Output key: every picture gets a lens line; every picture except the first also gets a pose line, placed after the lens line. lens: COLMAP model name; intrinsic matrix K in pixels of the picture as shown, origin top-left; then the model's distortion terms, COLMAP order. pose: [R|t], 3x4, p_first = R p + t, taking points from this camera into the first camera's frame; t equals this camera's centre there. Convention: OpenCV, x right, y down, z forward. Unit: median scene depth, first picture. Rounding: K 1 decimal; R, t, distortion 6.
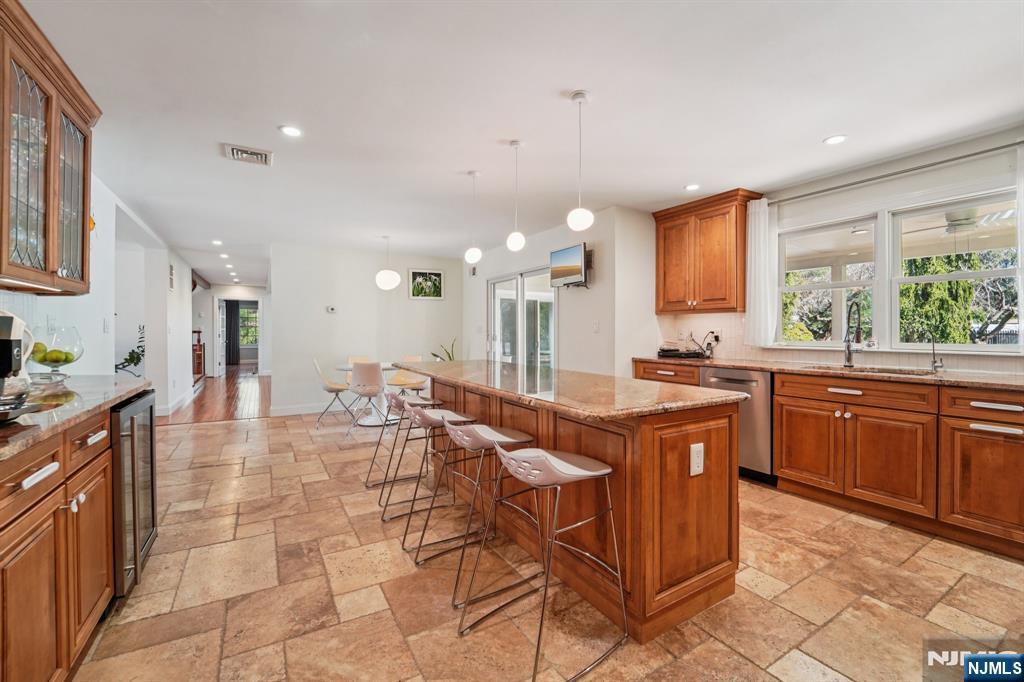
lens RADIAL K [[422.8, 0, 510.3], [0, 422.8, 336.3], [0, 0, 1]] dist [-0.024216, 0.000090]
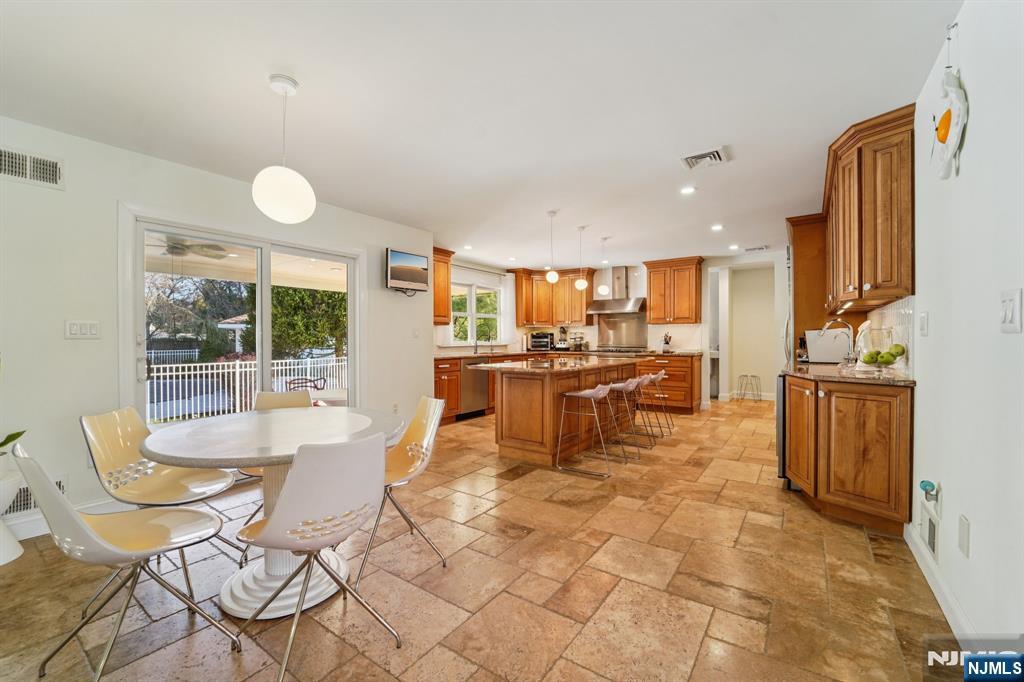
lens RADIAL K [[422.1, 0, 507.0], [0, 422.1, 341.9], [0, 0, 1]] dist [-0.025668, -0.000067]
pose [[-0.402557, -0.006727, 0.915370, -1.502143], [0.012249, 0.999844, 0.012735, -0.014045], [-0.915313, 0.016339, -0.402411, 2.036894]]
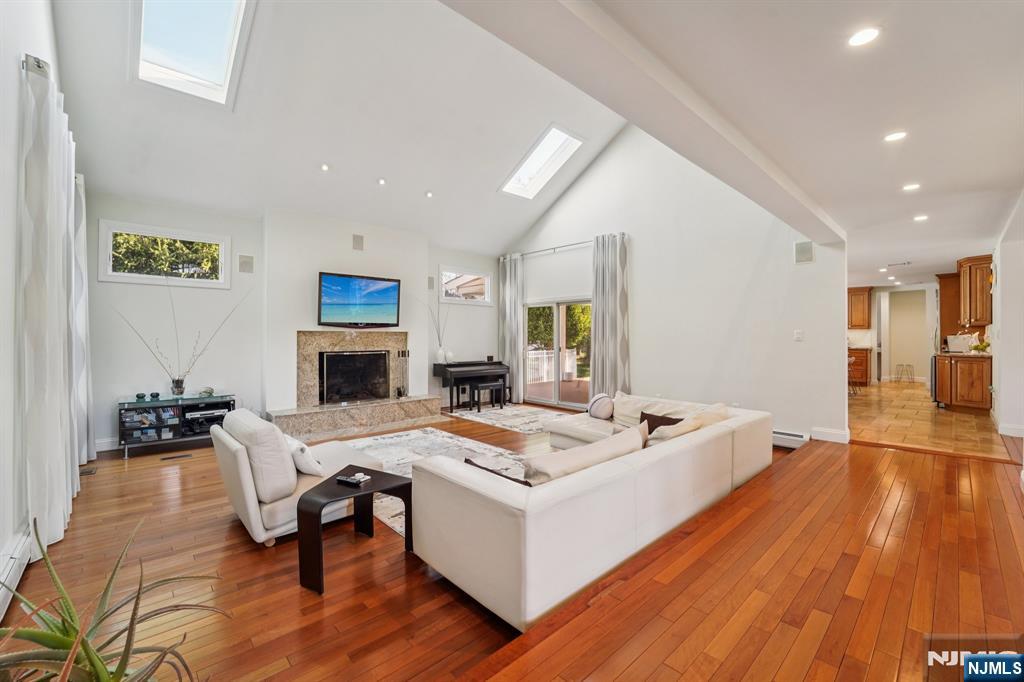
lens RADIAL K [[422.8, 0, 510.3], [0, 422.8, 336.3], [0, 0, 1]] dist [-0.024216, 0.000090]
pose [[-0.207844, -0.001127, 0.978161, -2.758676], [0.007298, 0.999970, 0.002703, -0.046107], [-0.978135, 0.007700, -0.207830, 4.065688]]
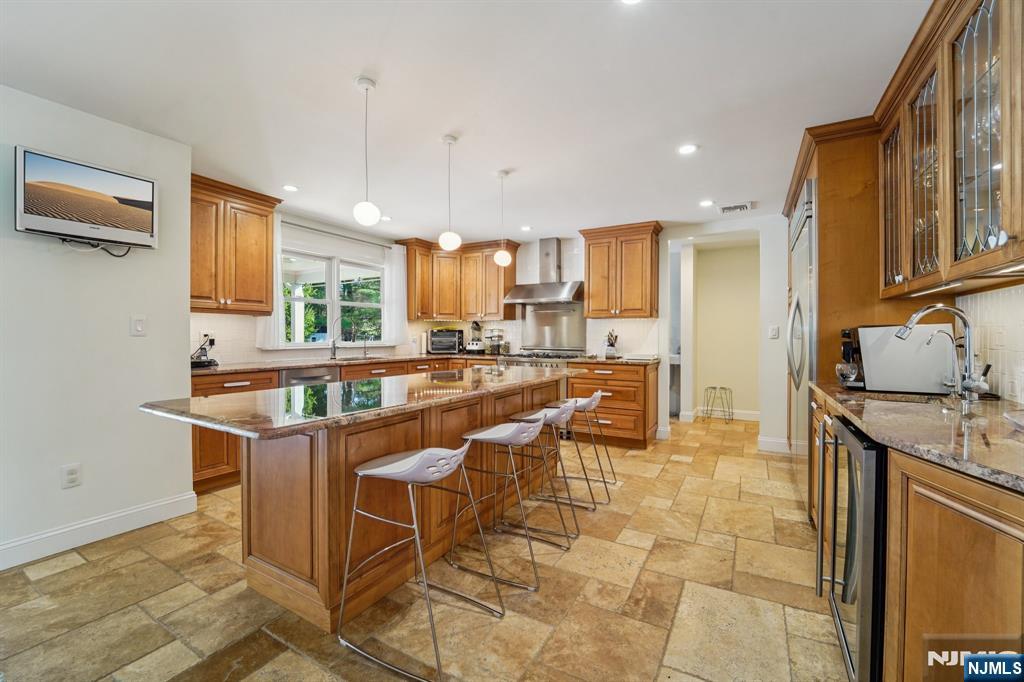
lens RADIAL K [[422.8, 0, 510.3], [0, 422.8, 336.3], [0, 0, 1]] dist [-0.024216, 0.000090]
pose [[-0.493101, -0.004031, 0.869963, -0.916438], [0.005303, 0.999957, 0.007639, -0.016086], [-0.869956, 0.008380, -0.493058, 1.388686]]
